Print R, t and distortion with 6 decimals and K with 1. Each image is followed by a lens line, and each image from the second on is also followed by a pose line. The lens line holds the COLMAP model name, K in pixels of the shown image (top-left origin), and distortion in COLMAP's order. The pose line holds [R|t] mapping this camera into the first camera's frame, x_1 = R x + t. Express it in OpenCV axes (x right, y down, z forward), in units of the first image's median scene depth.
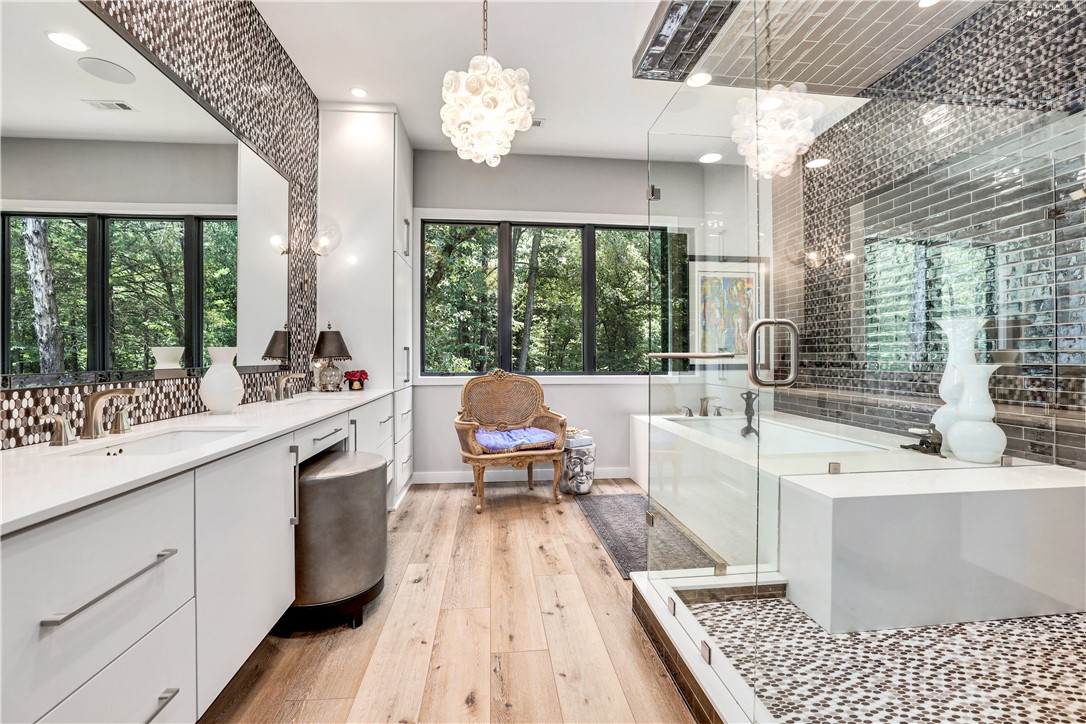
lens RADIAL K [[475.0, 0, 541.8], [0, 475.0, 340.0], [0, 0, 1]] dist [-0.004248, 0.000318]
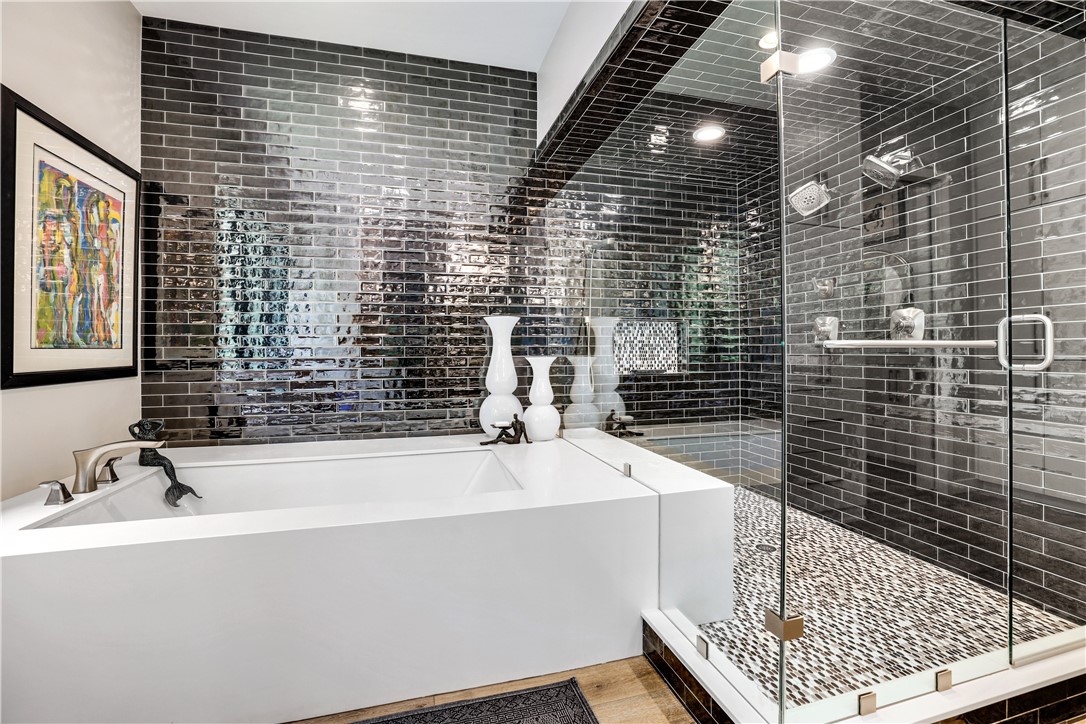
lens RADIAL K [[475.0, 0, 541.8], [0, 475.0, 340.0], [0, 0, 1]] dist [-0.004248, 0.000318]
pose [[-0.171760, 0.017336, 0.984986, -0.348484], [-0.027258, 0.999379, -0.022342, 0.047970], [-0.984762, -0.030686, -0.171181, 1.606679]]
